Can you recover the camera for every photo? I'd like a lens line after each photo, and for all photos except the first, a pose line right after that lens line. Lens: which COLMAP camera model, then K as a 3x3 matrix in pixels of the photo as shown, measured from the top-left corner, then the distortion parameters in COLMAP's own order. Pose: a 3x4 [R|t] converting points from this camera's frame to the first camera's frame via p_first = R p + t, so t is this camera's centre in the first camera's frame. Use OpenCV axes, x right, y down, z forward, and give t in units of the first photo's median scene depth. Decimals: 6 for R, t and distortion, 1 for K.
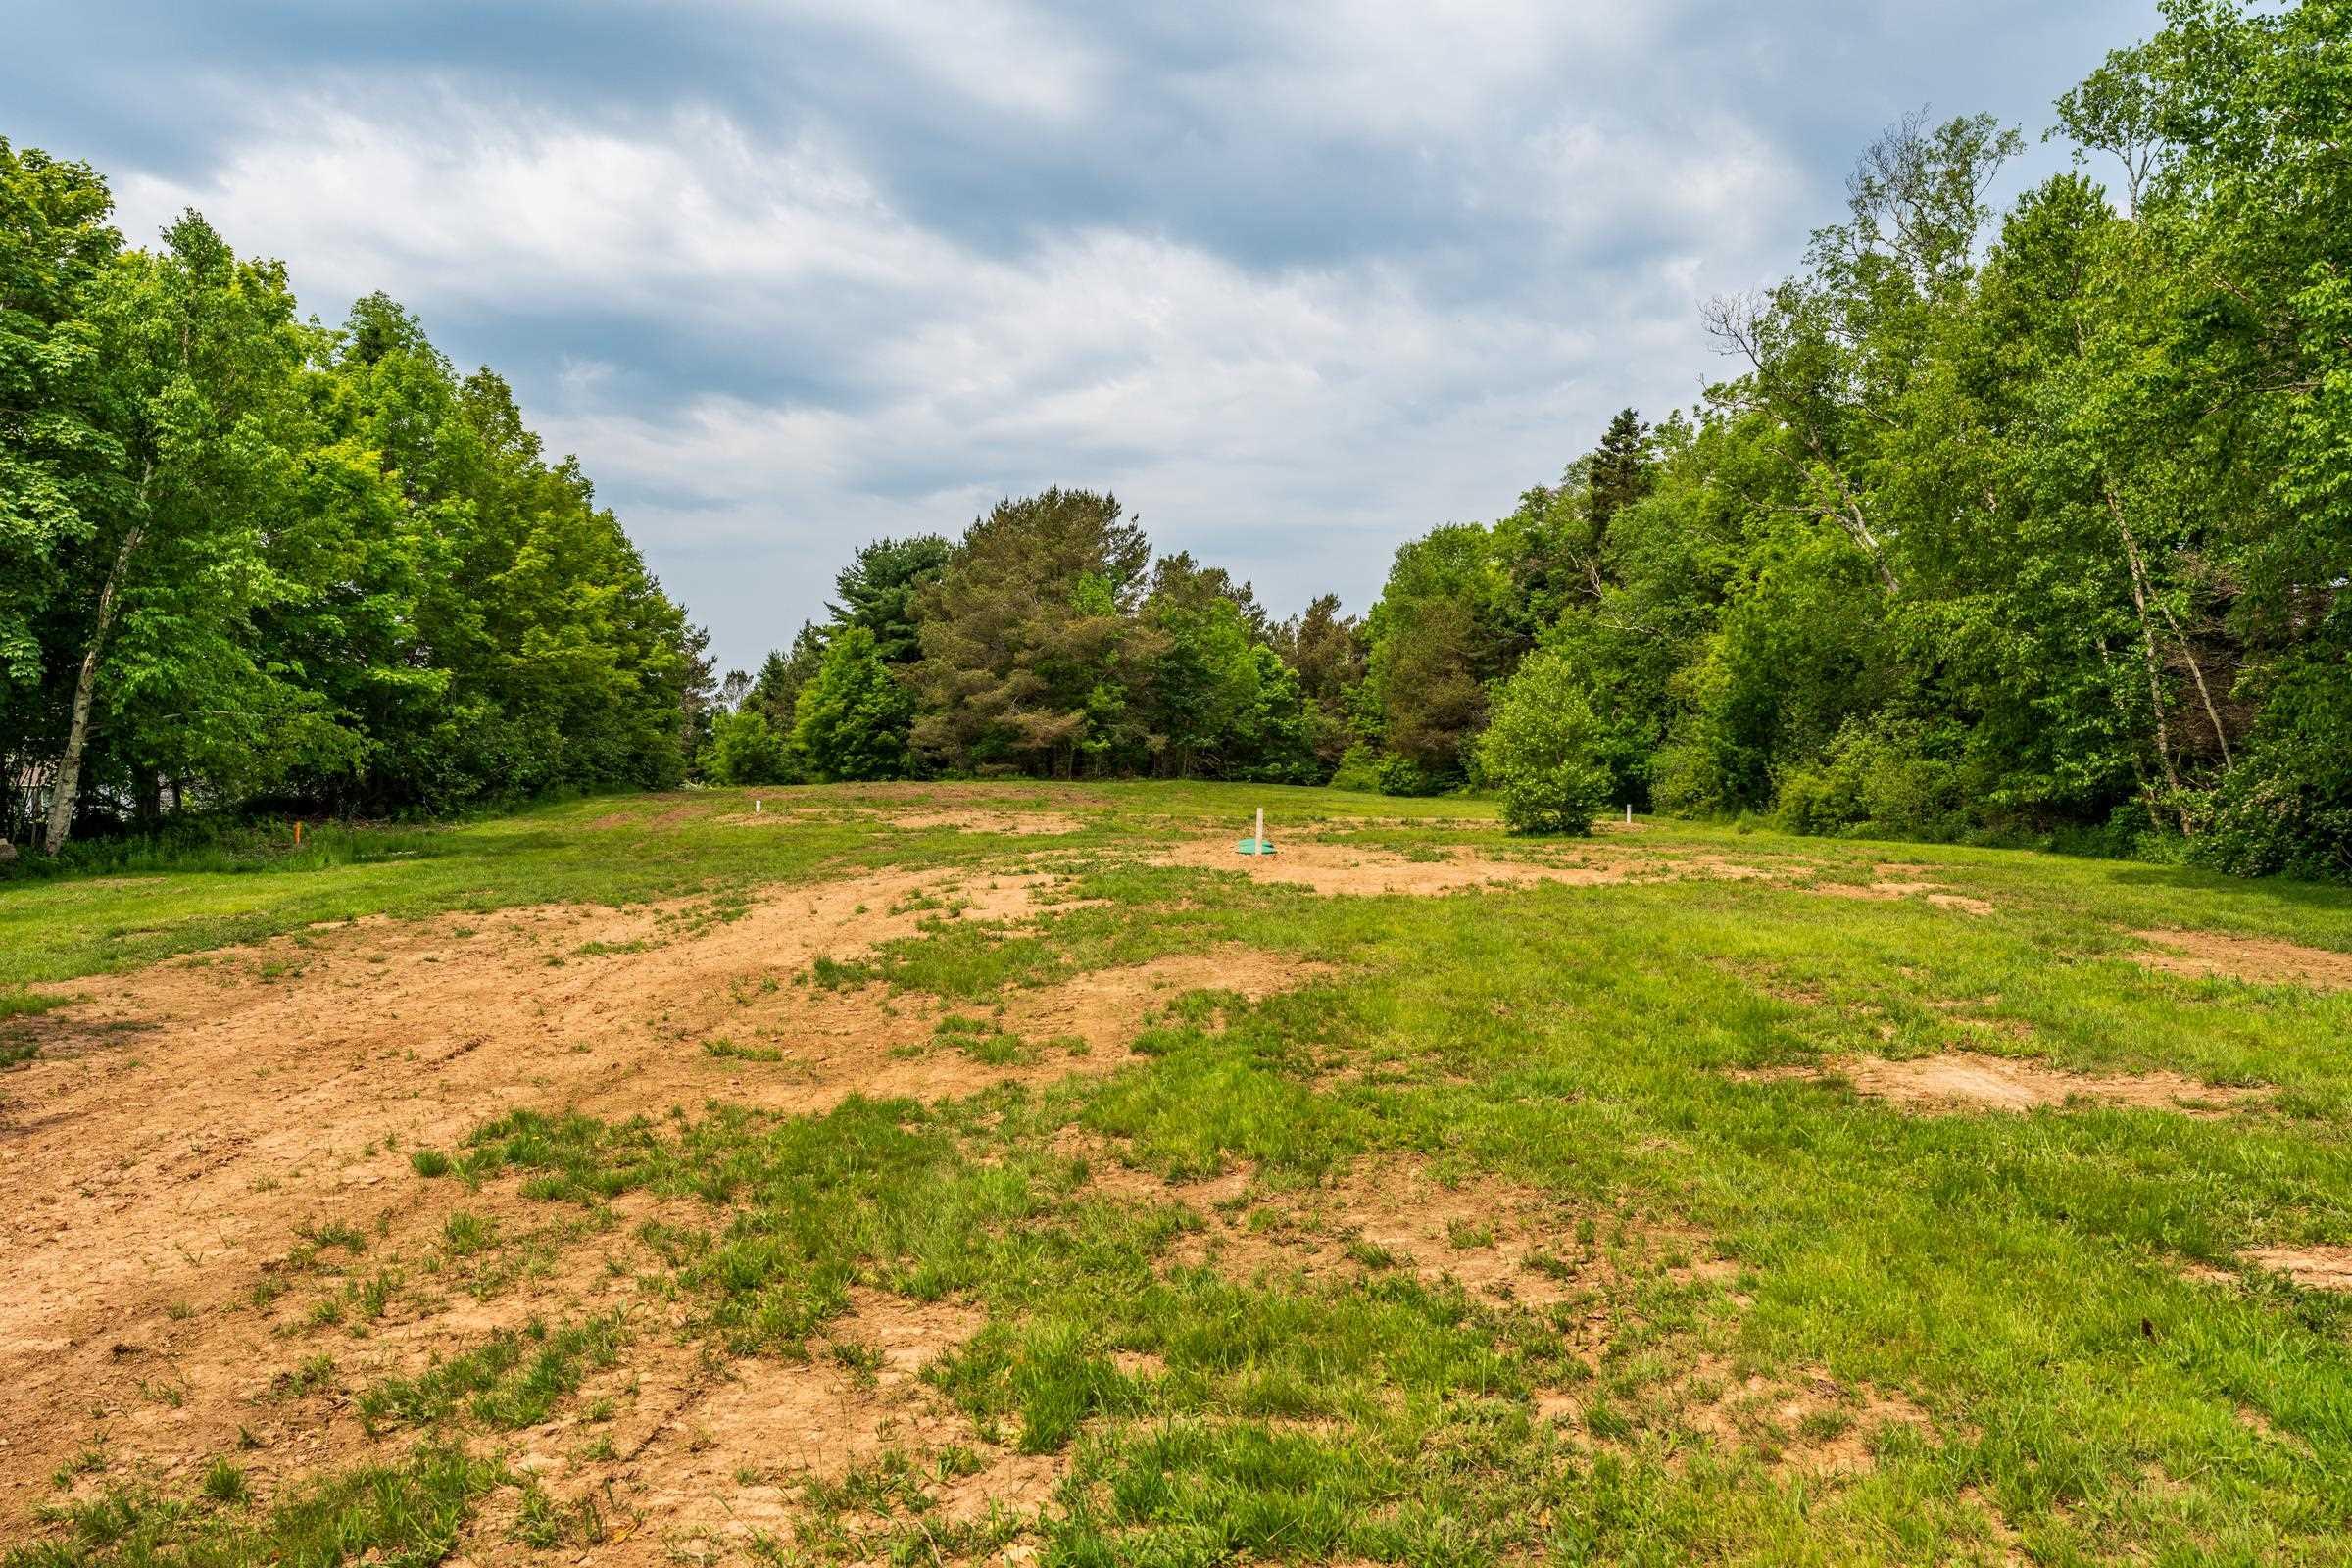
lens RADIAL K [[1602.6, 0, 1176.0], [0, 1602.6, 784.0], [0, 0, 1]] dist [-0.002366, -0.000474]
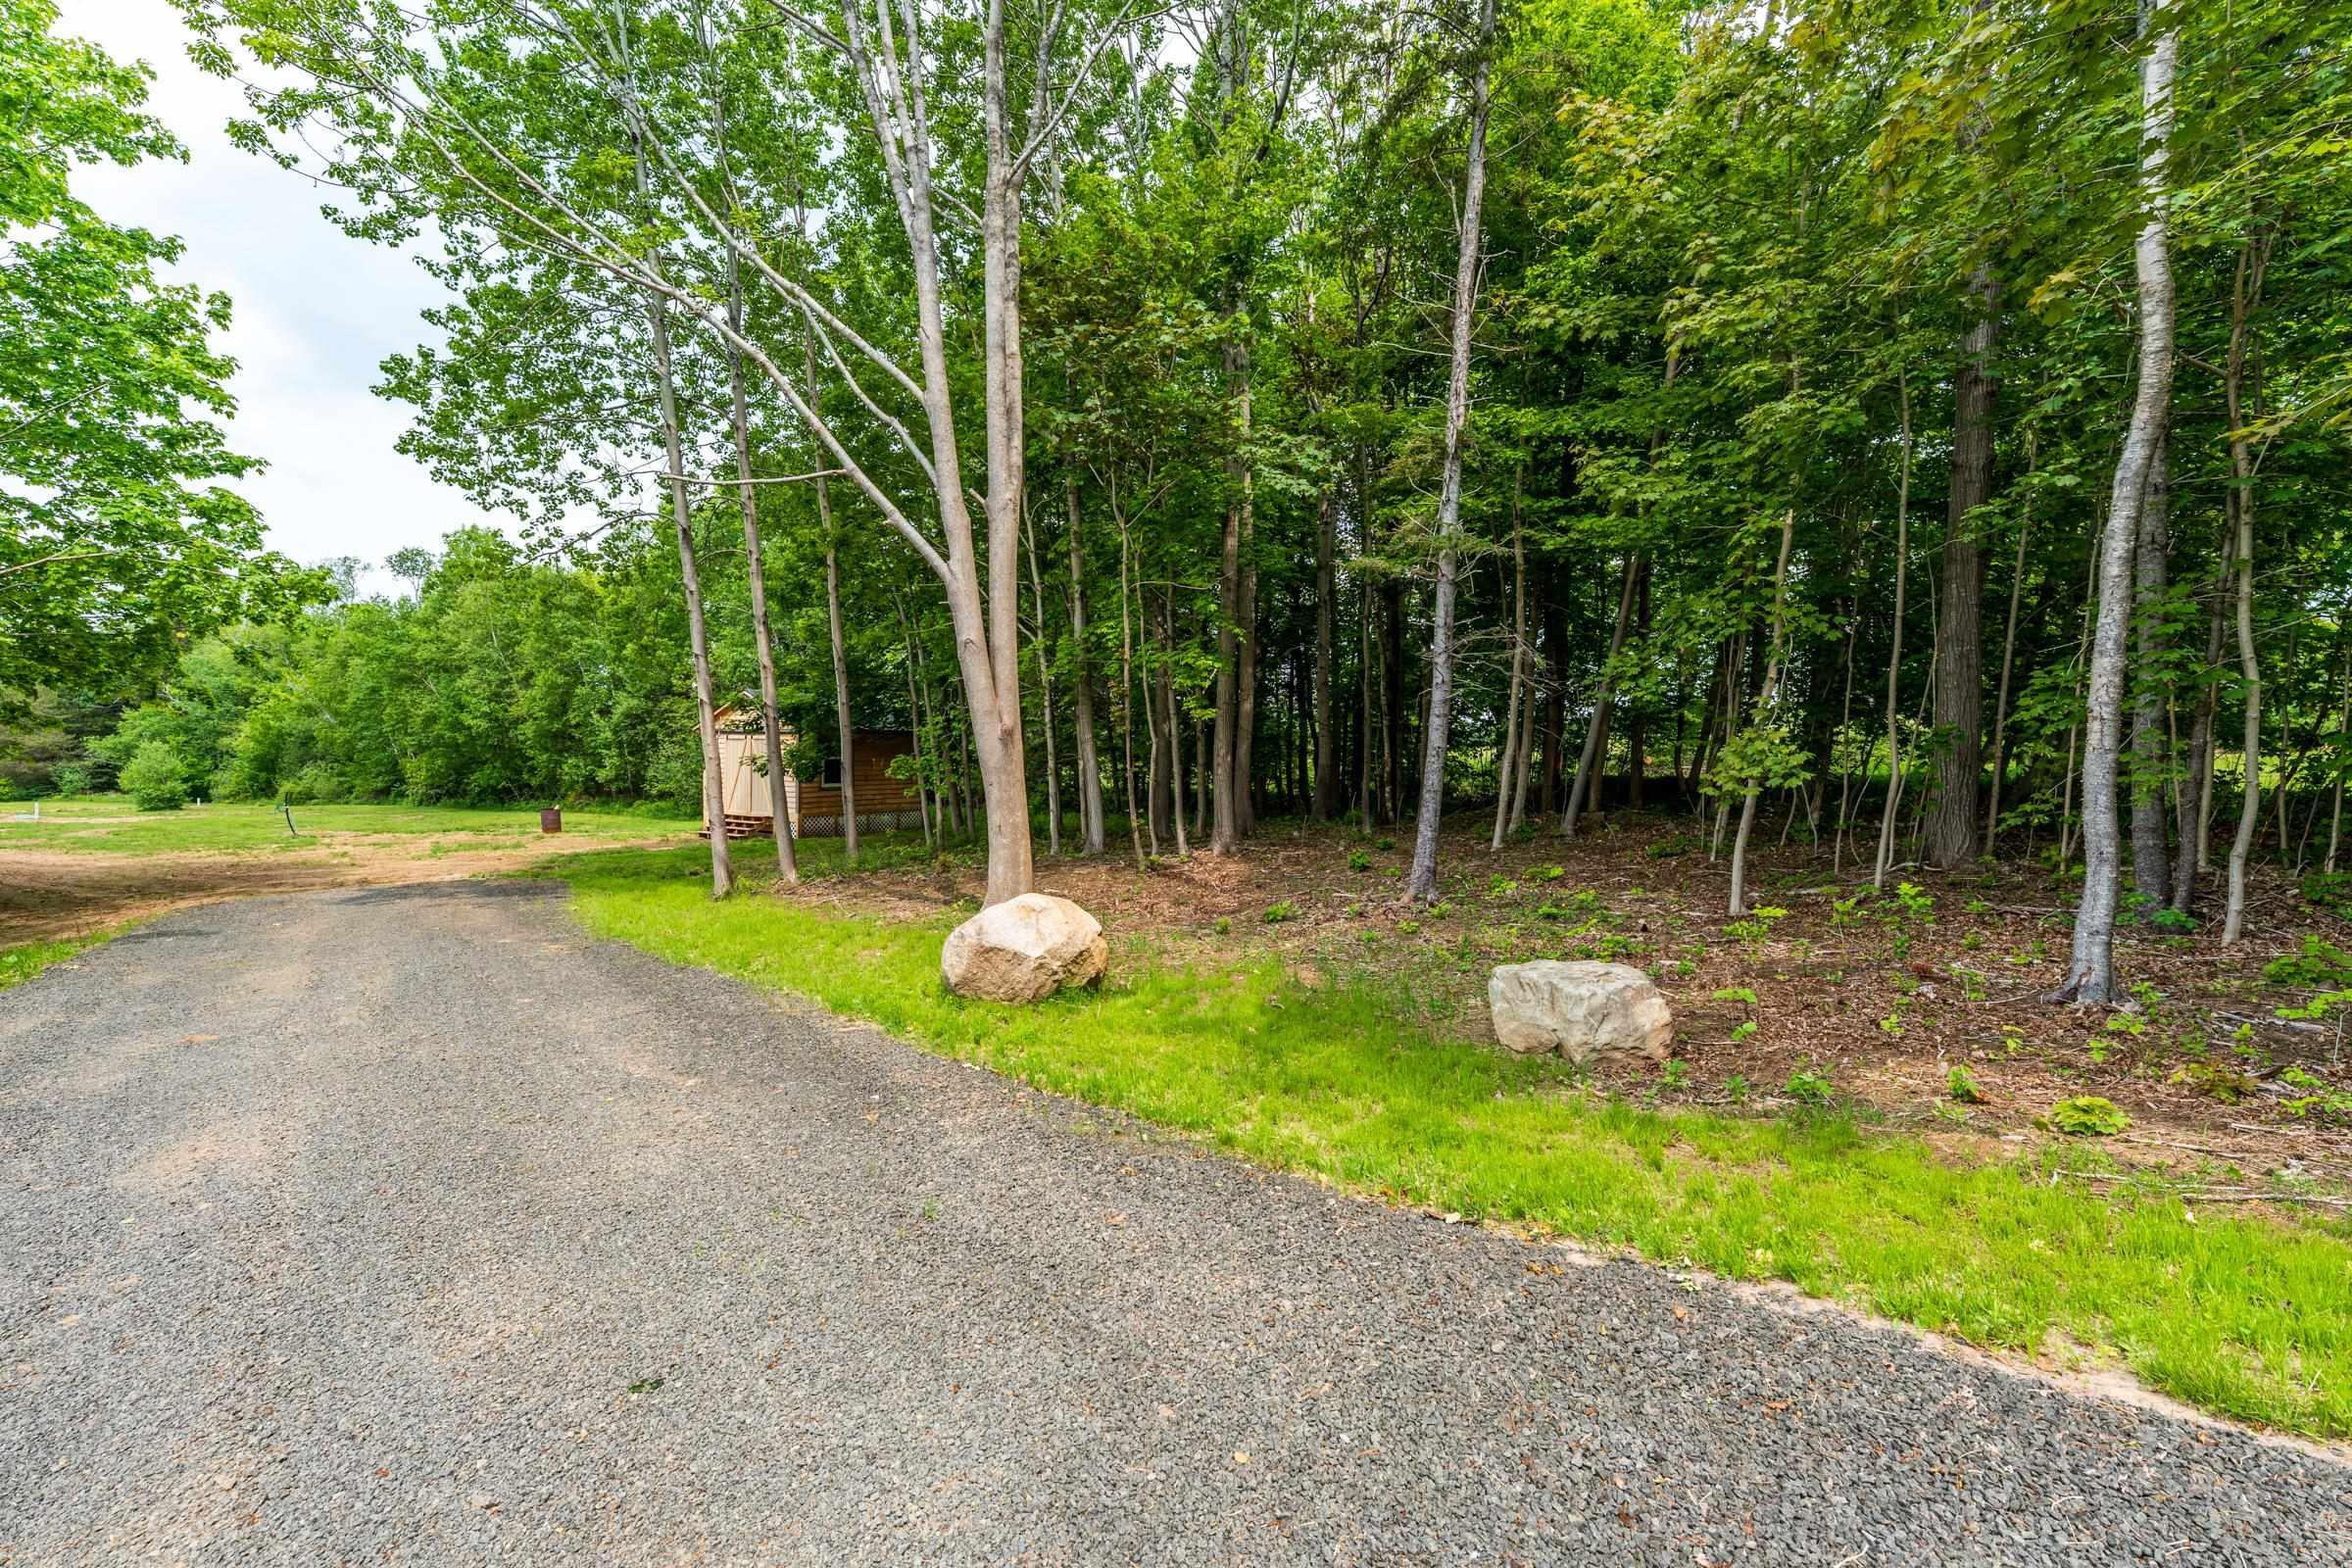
lens RADIAL K [[931.0, 0, 1176.0], [0, 931.0, 784.0], [0, 0, 1]] dist [0.000783, 0.000191]
pose [[0.455665, -0.034640, 0.889477, -0.145296], [0.026630, 0.999326, 0.025276, -0.001970], [-0.889753, 0.012169, 0.456281, -0.469257]]
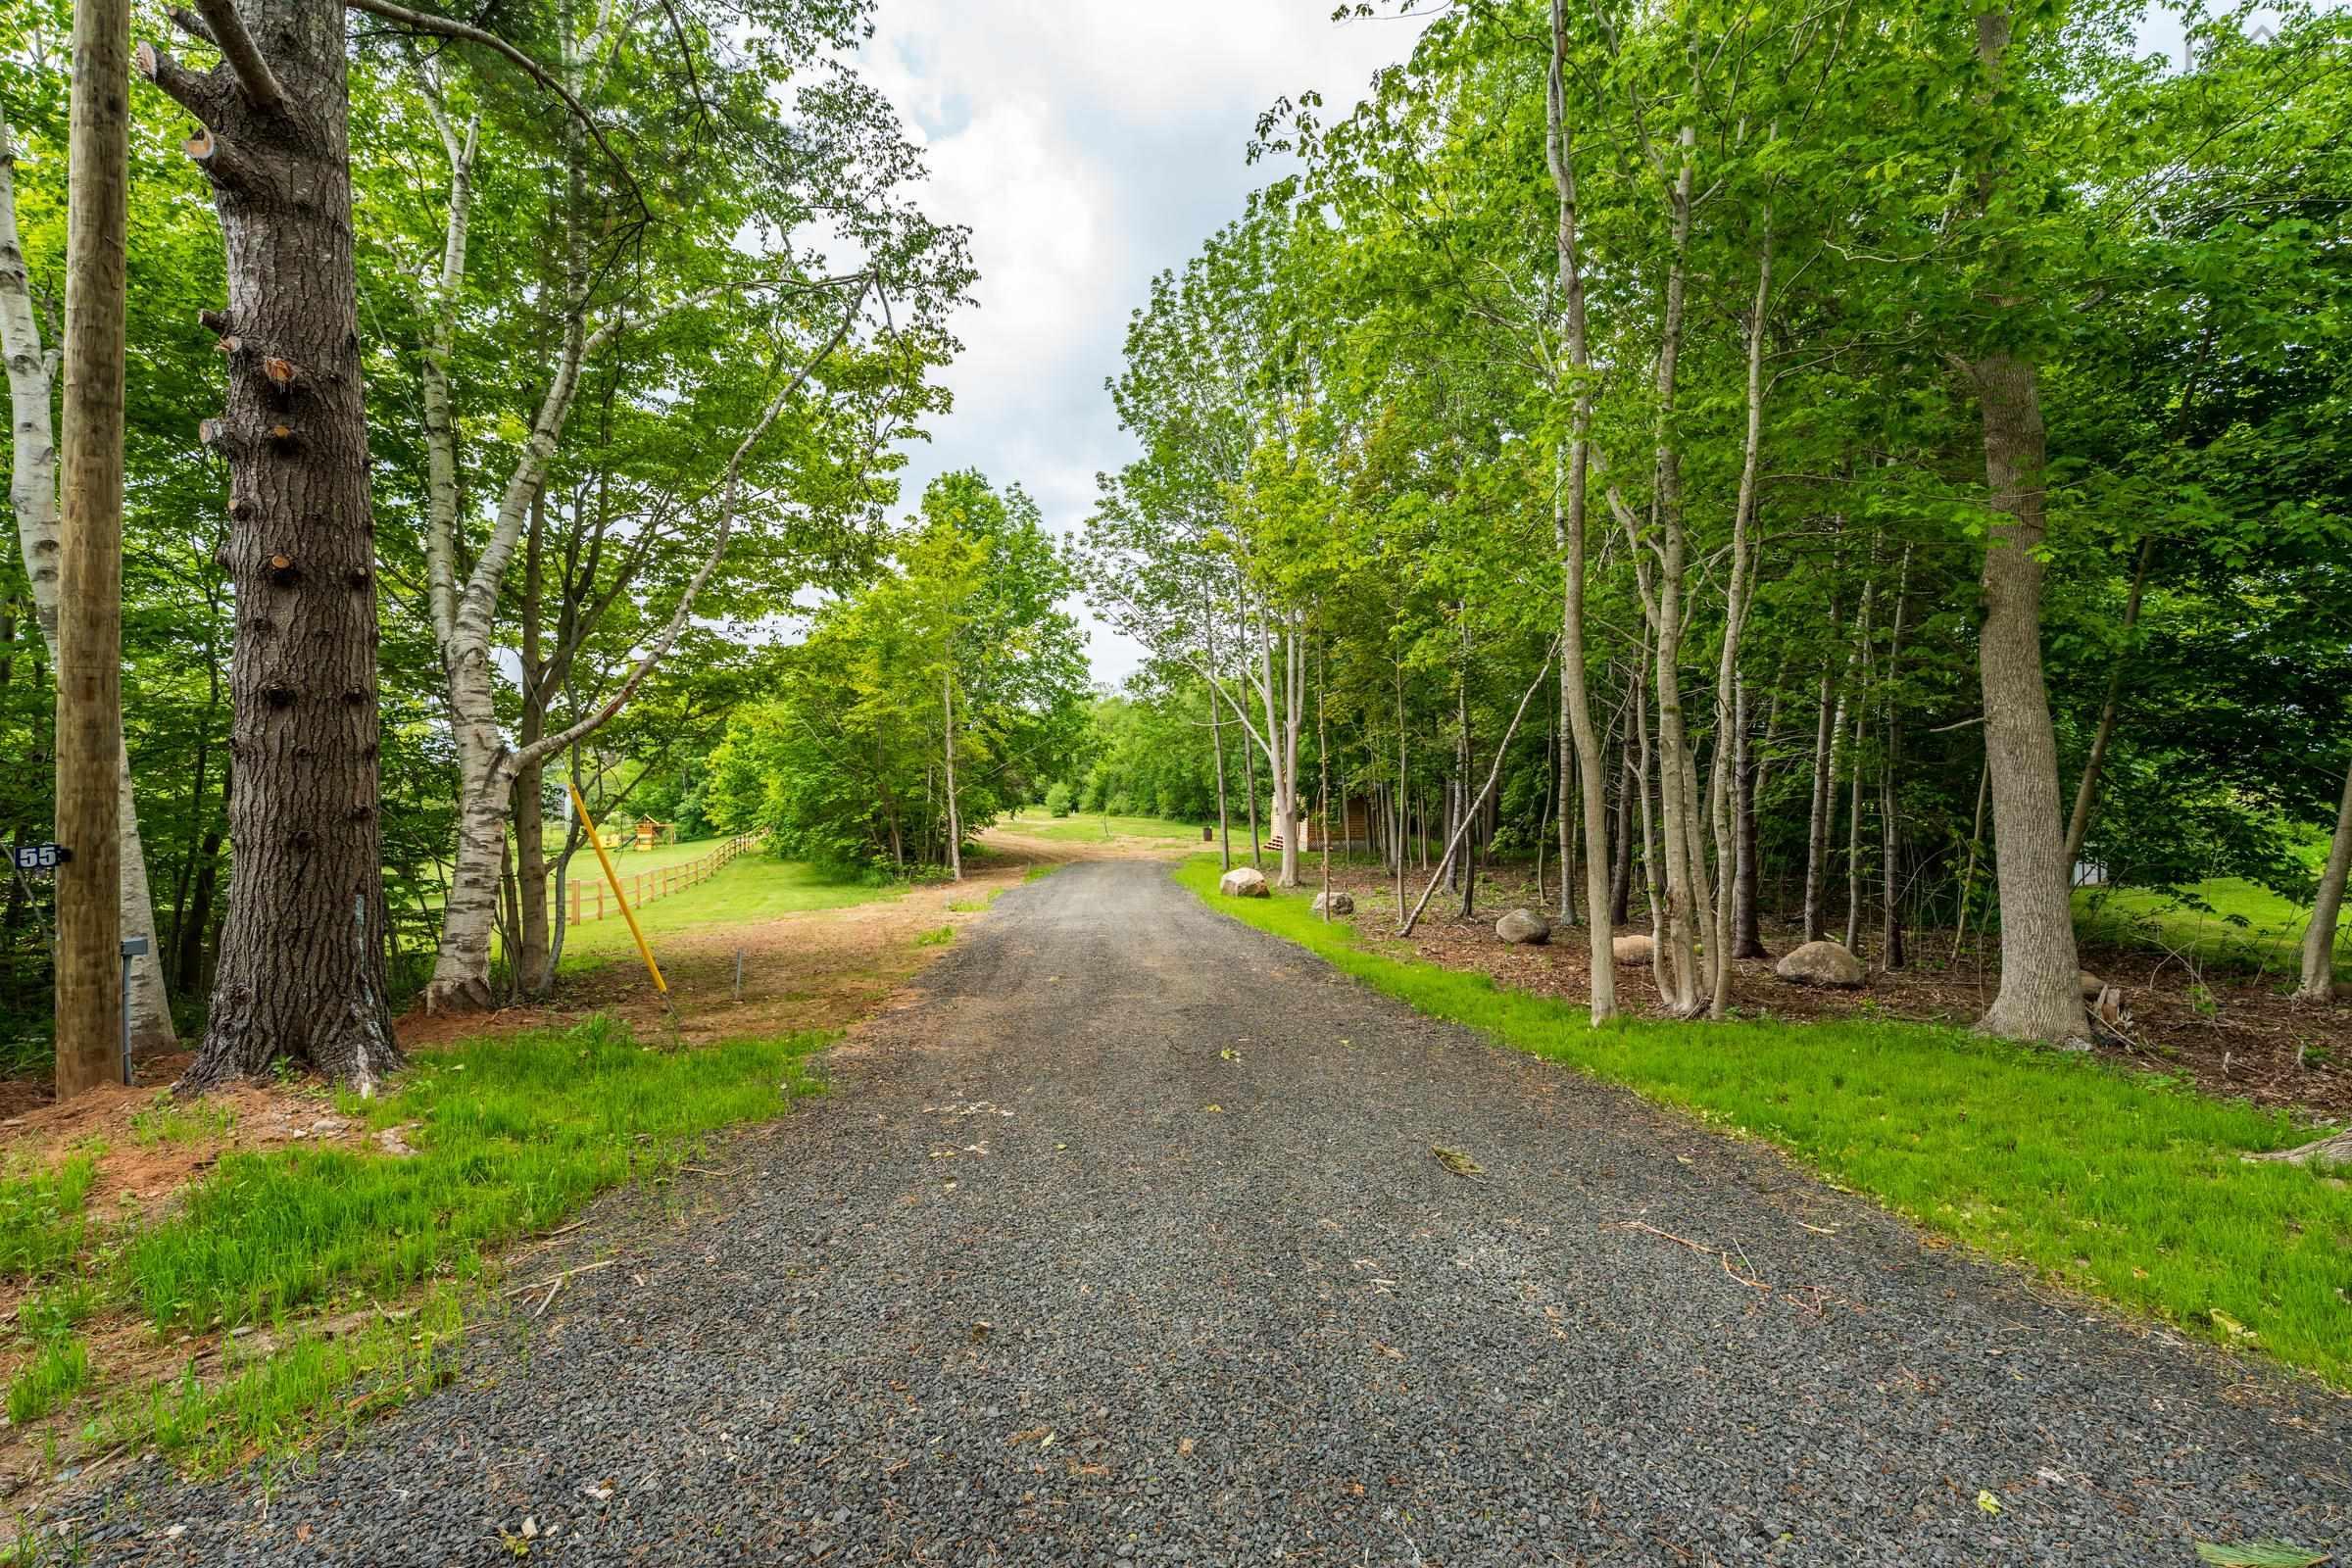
lens RADIAL K [[900.7, 0, 1173.4], [0, 900.7, 758.2], [0, 0, 1]] dist [-0.000032, -0.000001]
pose [[0.921105, 0.006018, 0.389267, -0.208394], [0.010446, 0.999138, -0.040165, -0.013185], [-0.389173, 0.041063, 0.920249, -0.672008]]
